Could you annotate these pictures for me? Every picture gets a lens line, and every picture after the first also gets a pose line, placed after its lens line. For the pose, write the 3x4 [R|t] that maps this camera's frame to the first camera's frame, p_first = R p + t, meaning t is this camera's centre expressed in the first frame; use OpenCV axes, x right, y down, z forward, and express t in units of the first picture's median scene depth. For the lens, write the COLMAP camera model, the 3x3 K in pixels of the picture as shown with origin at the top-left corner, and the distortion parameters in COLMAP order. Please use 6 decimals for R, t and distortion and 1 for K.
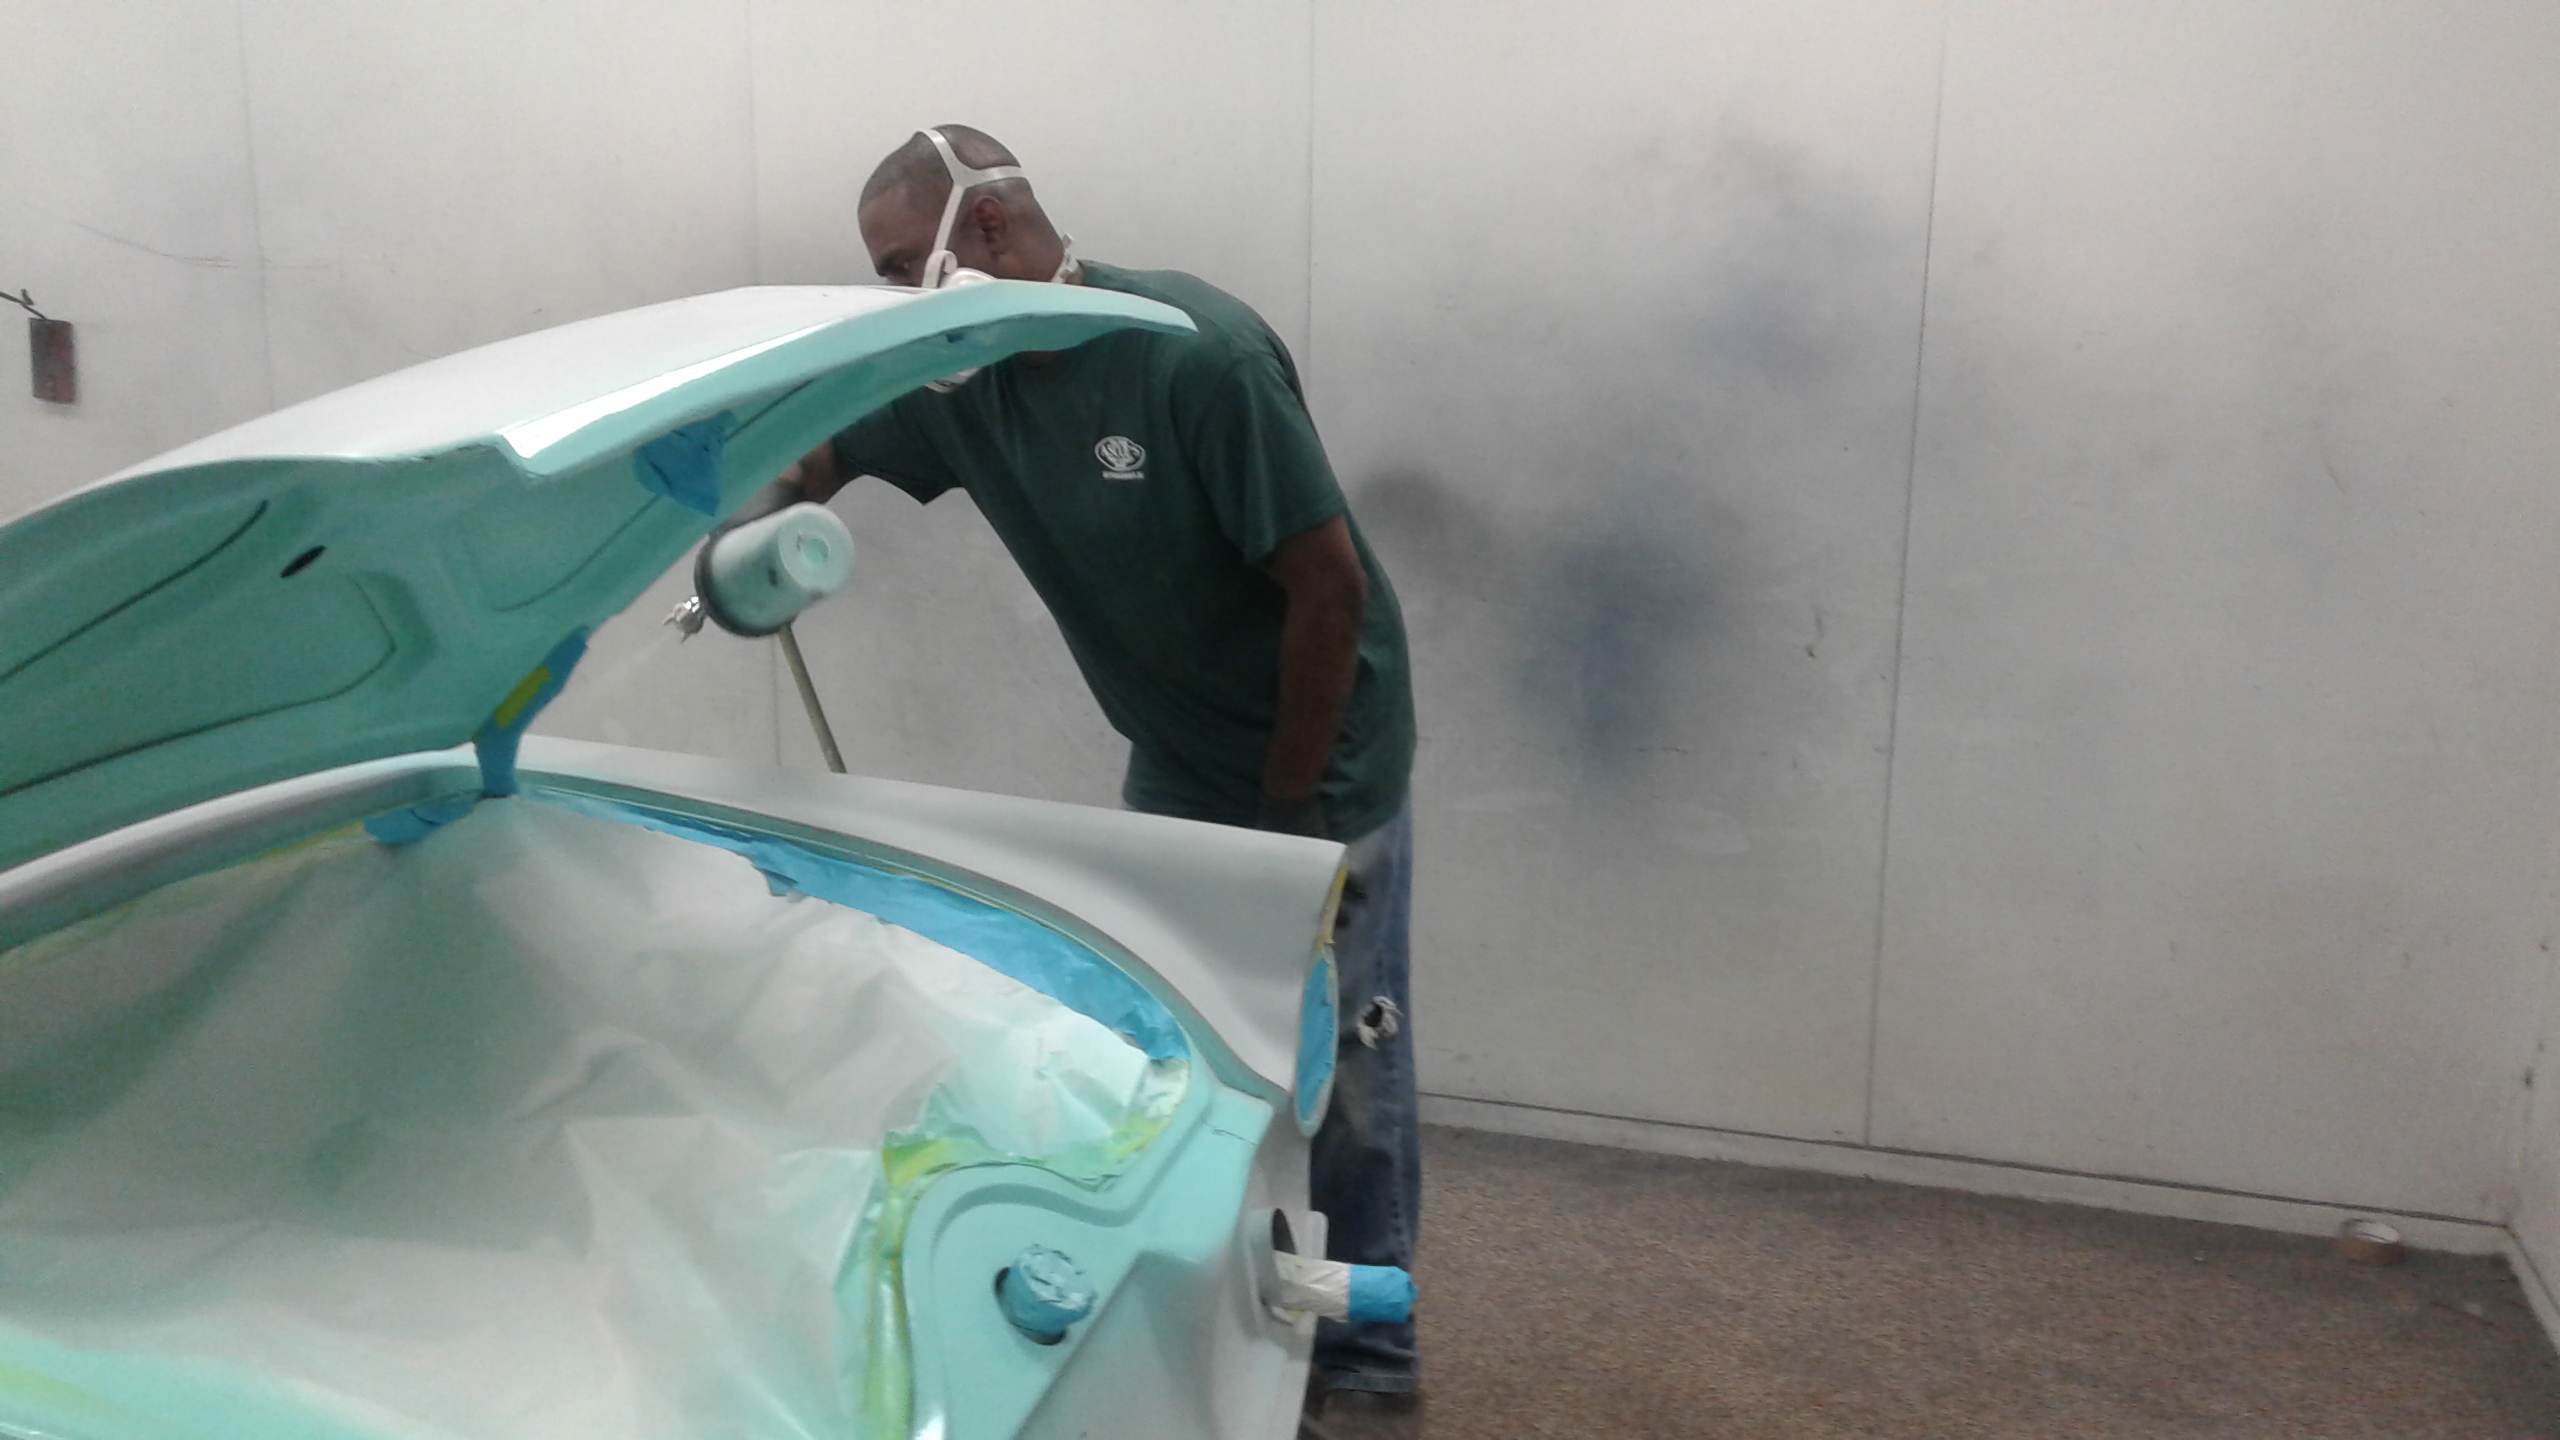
lens RADIAL K [[2316.9, 0, 1280.0], [0, 2316.9, 720.0], [0, 0, 1]] dist [0.072088, -0.155422]
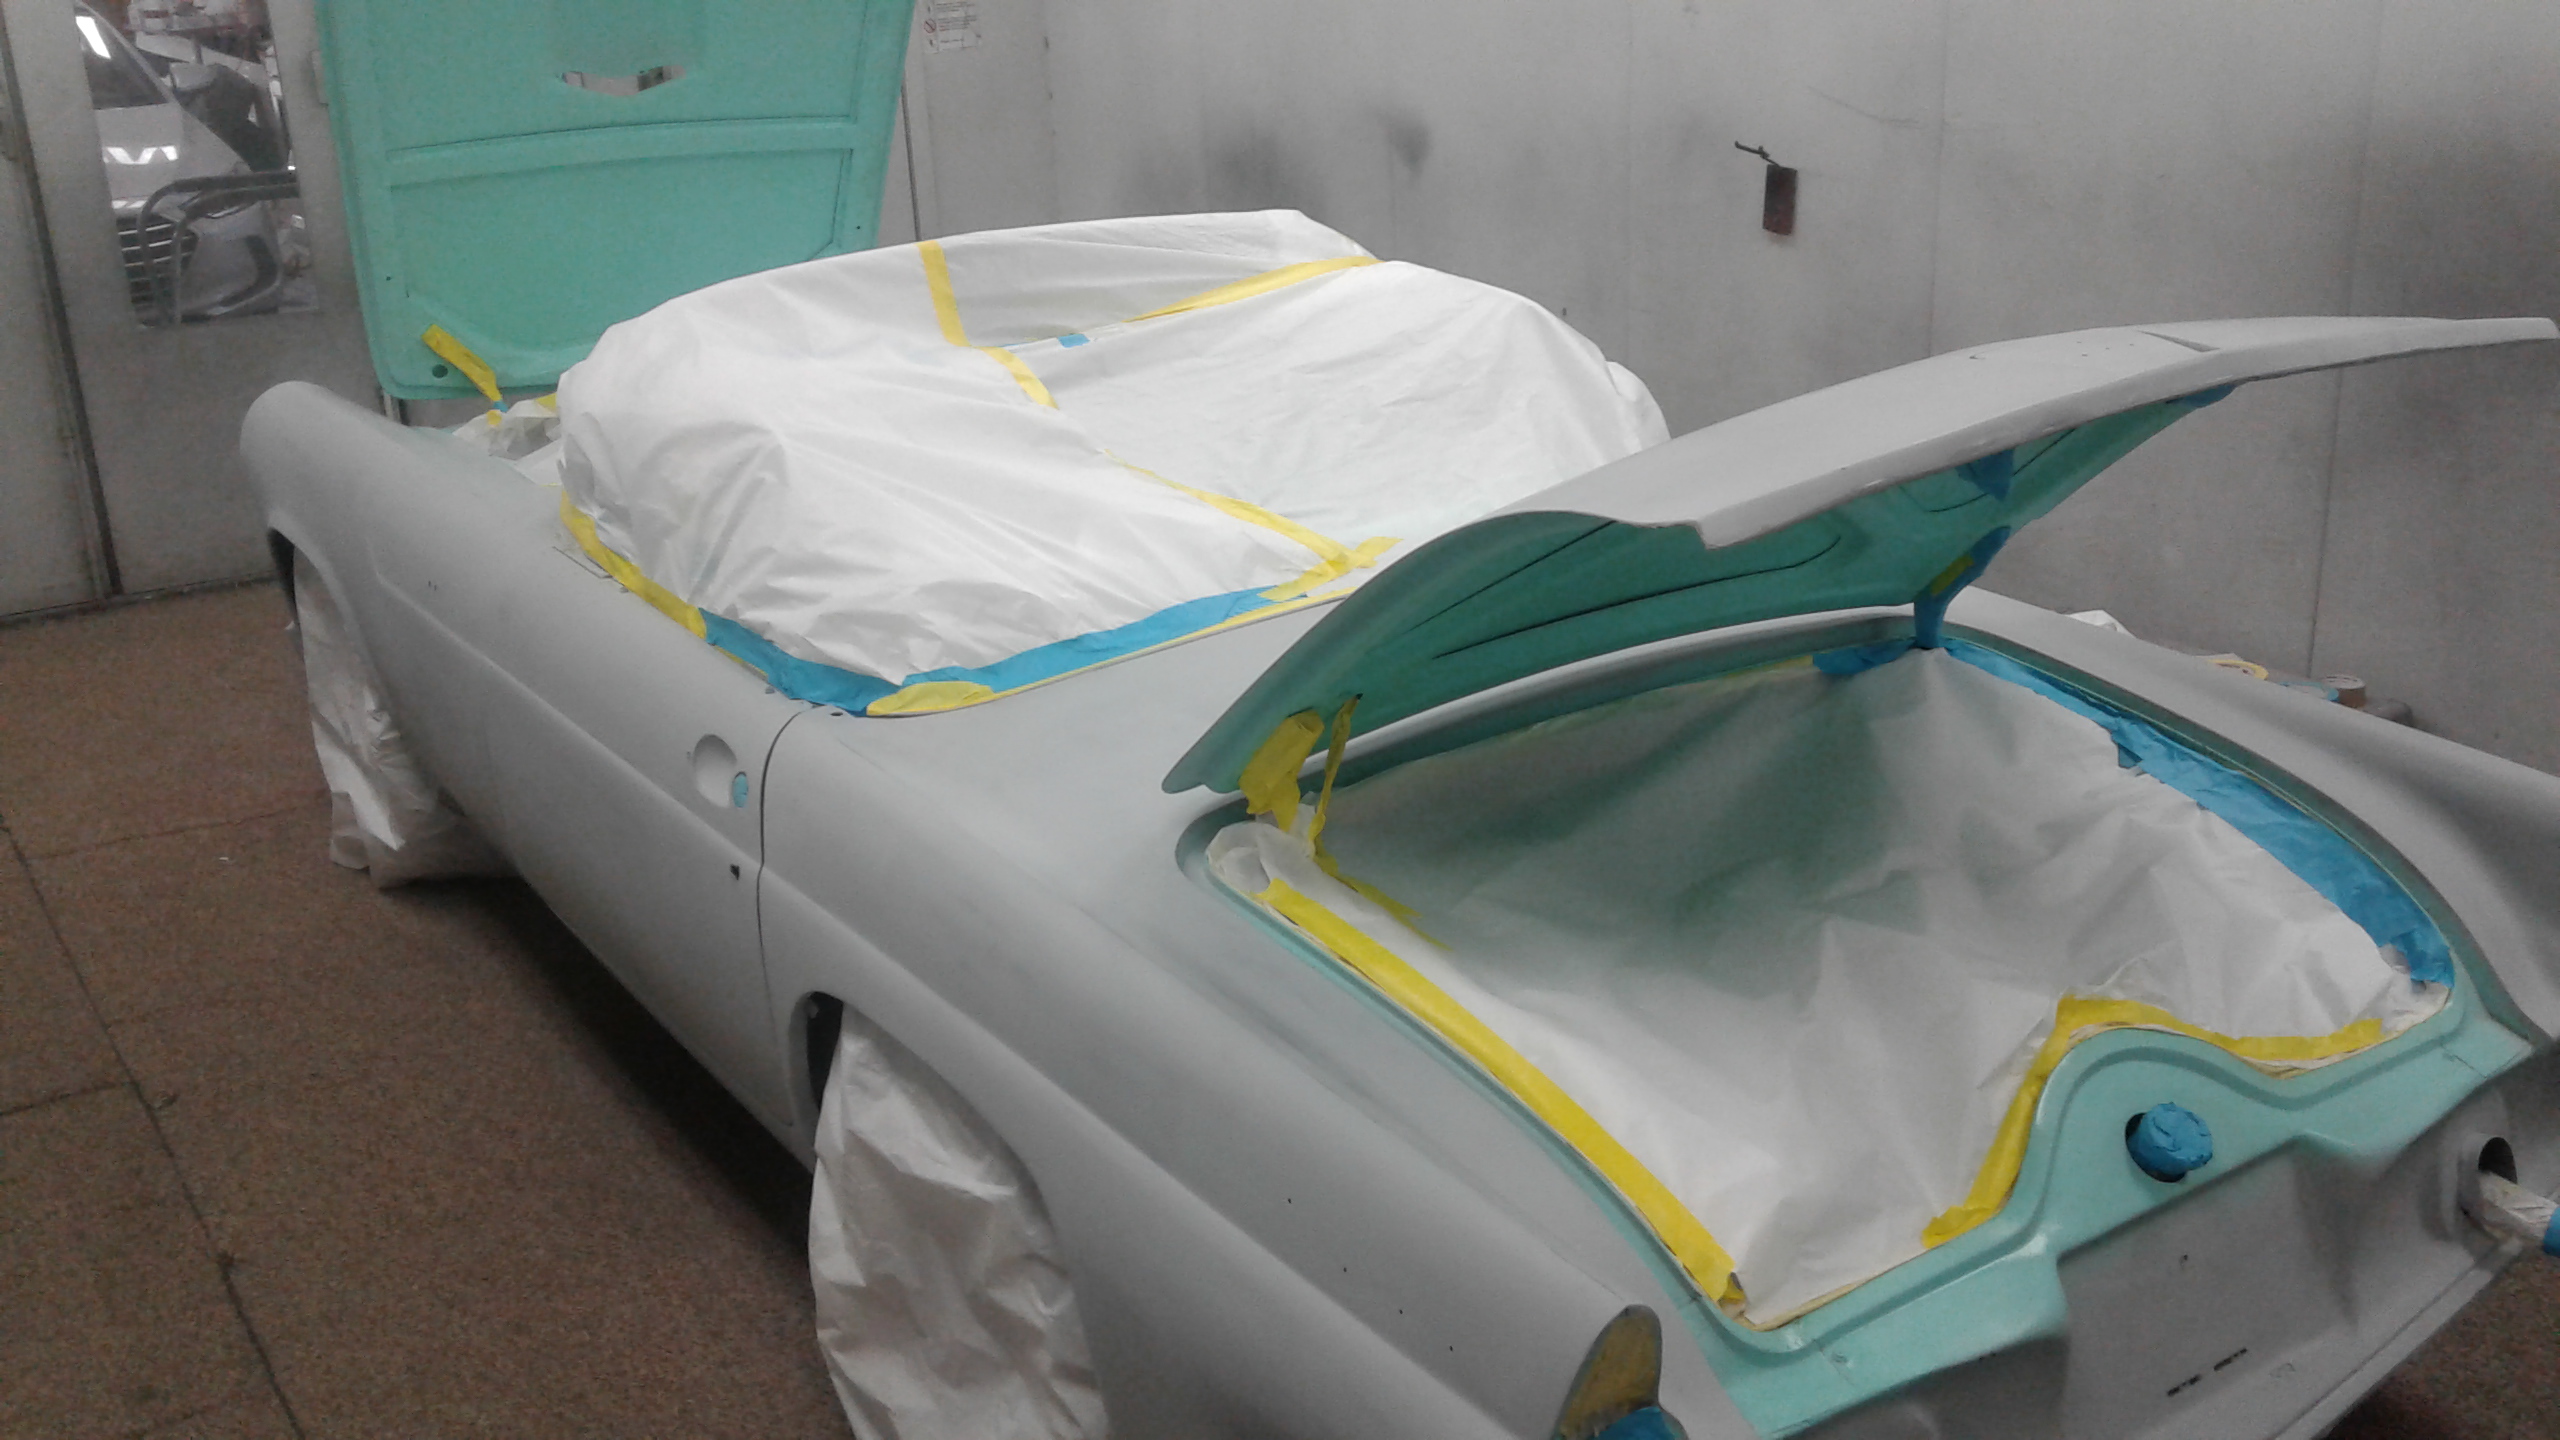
lens RADIAL K [[2316.9, 0, 1280.0], [0, 2316.9, 720.0], [0, 0, 1]] dist [0.072088, -0.155422]
pose [[0.727565, 0.187620, -0.659884, 0.271793], [-0.098851, 0.980510, 0.169790, -0.115655], [0.678879, -0.058303, 0.731932, -0.195171]]
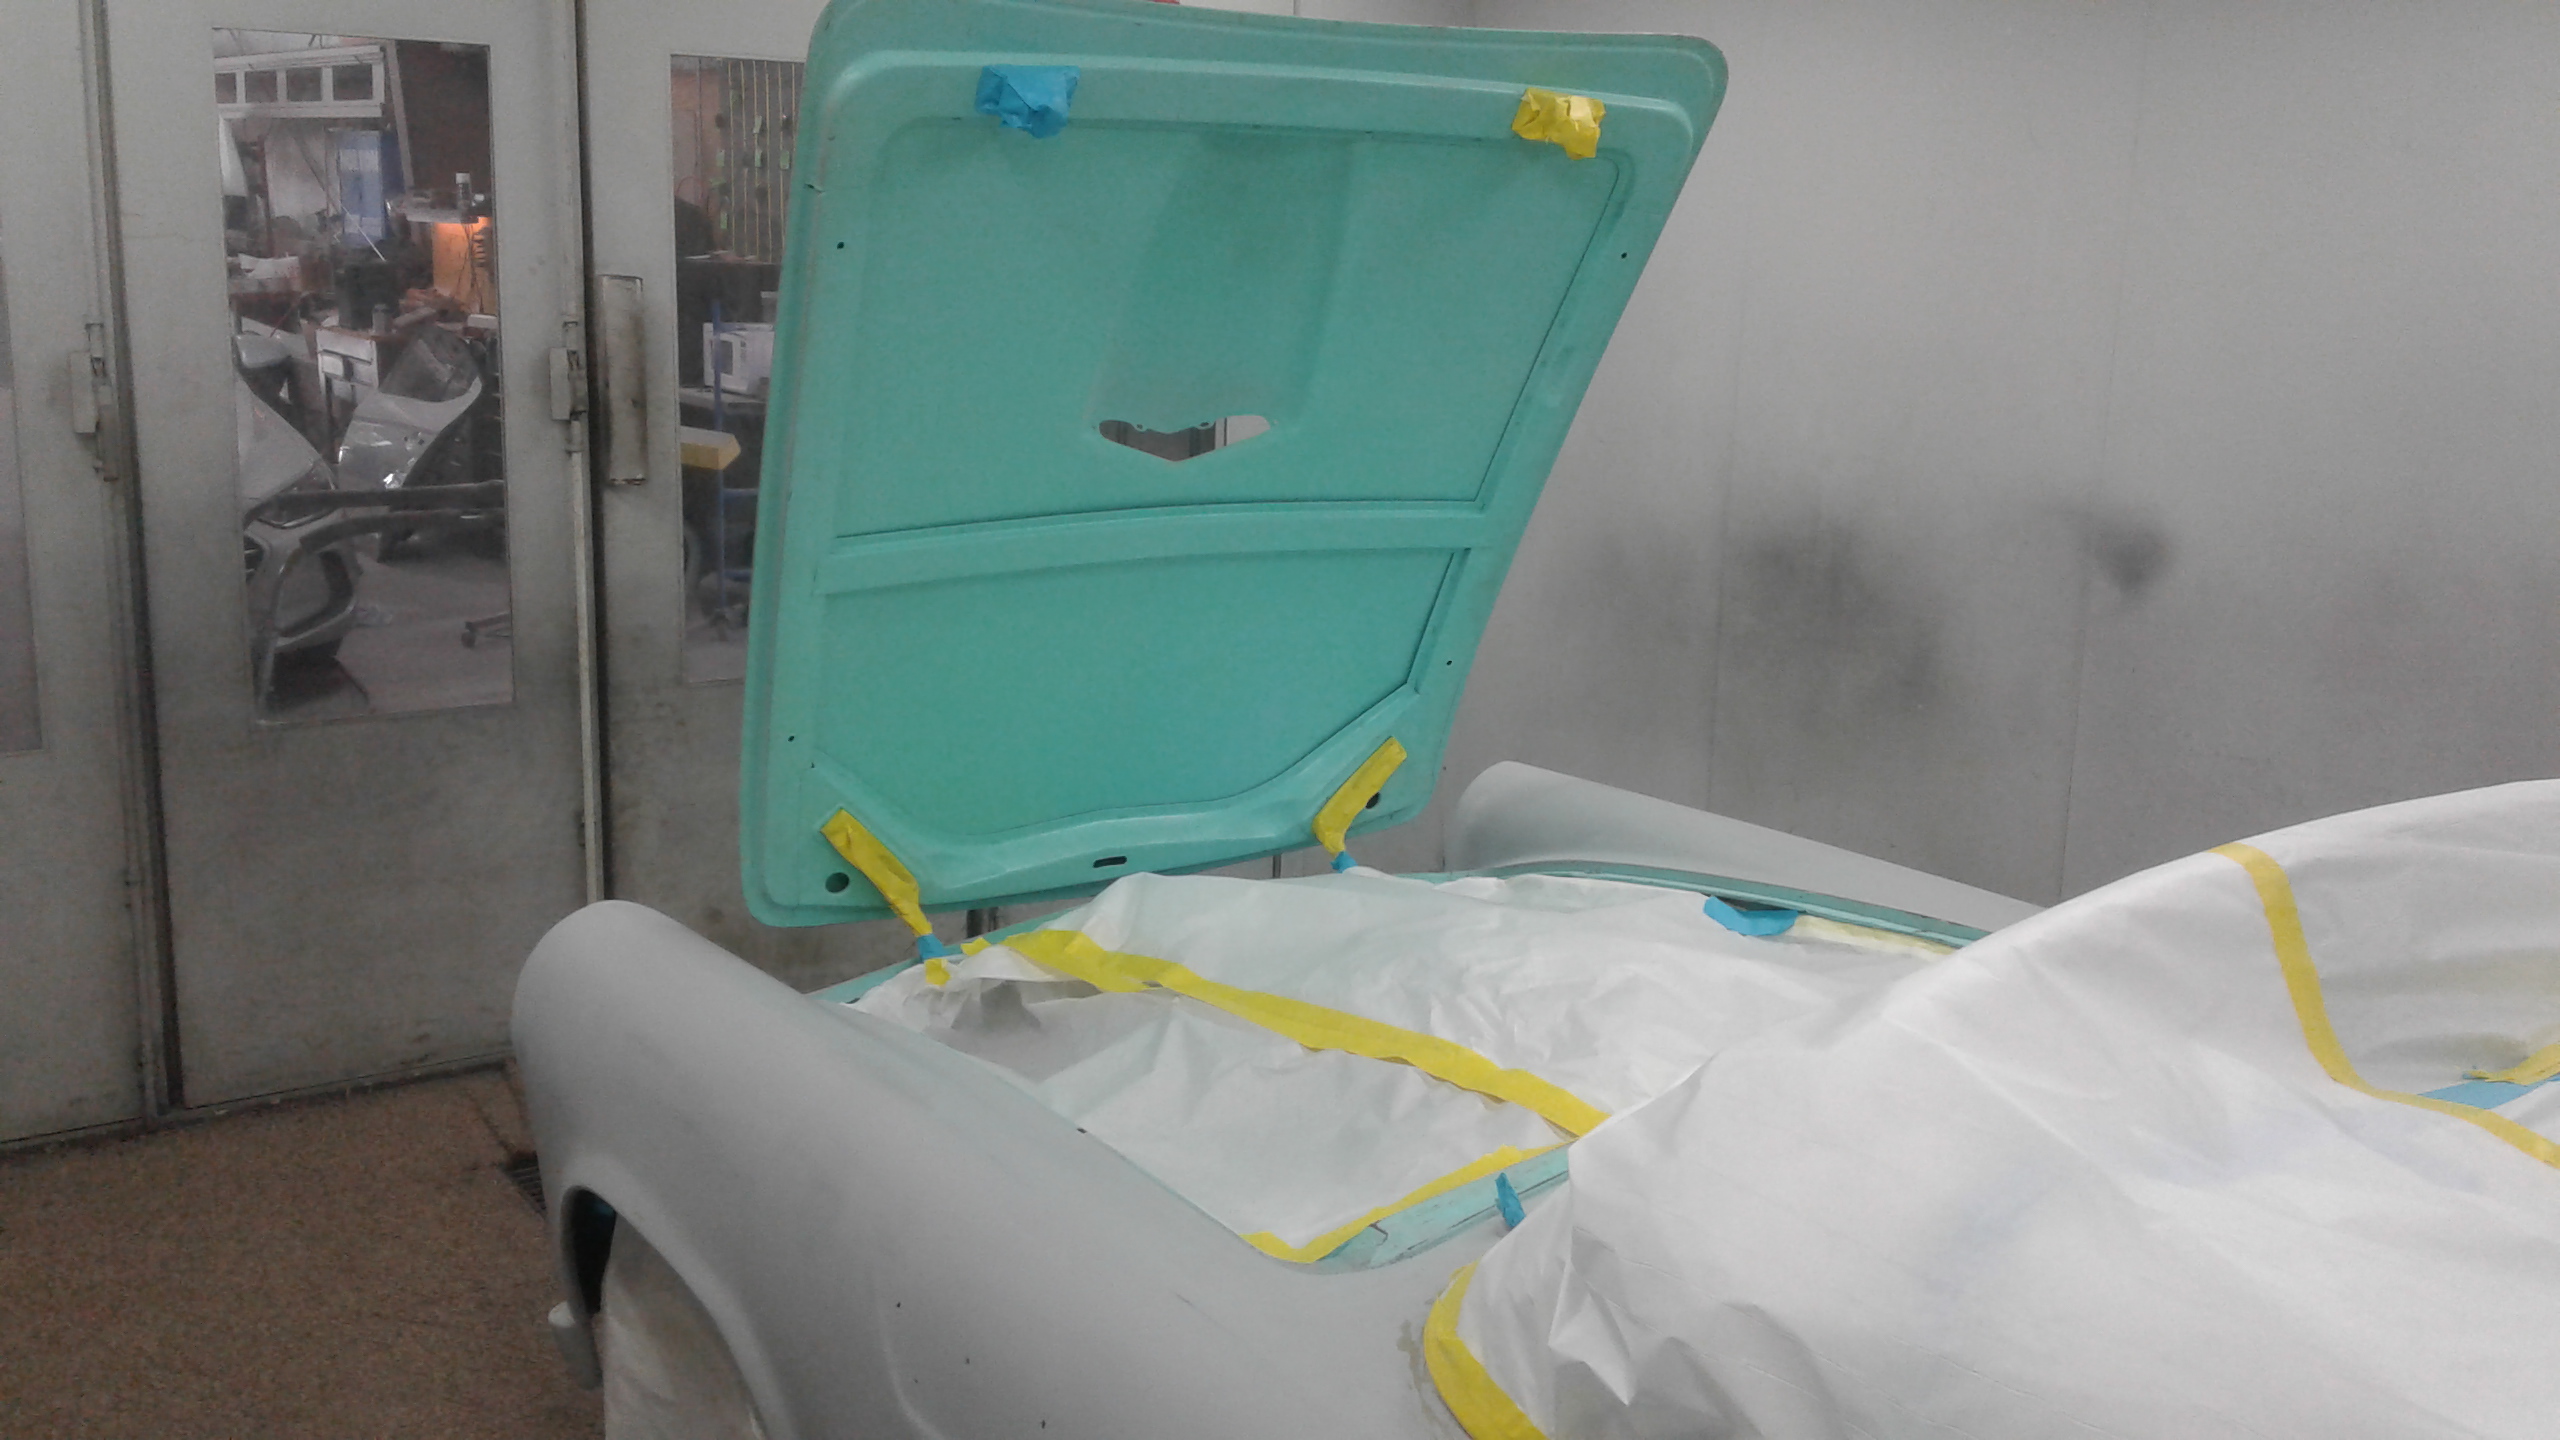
lens RADIAL K [[2164.9, 0, 1206.9], [0, 2164.9, 663.9], [0, 0, 1]] dist [0.060031, -0.127687]
pose [[0.751614, 0.128841, -0.646898, -0.863507], [-0.147292, 0.988757, 0.025794, -0.173403], [0.642948, 0.075896, 0.762140, 0.072386]]
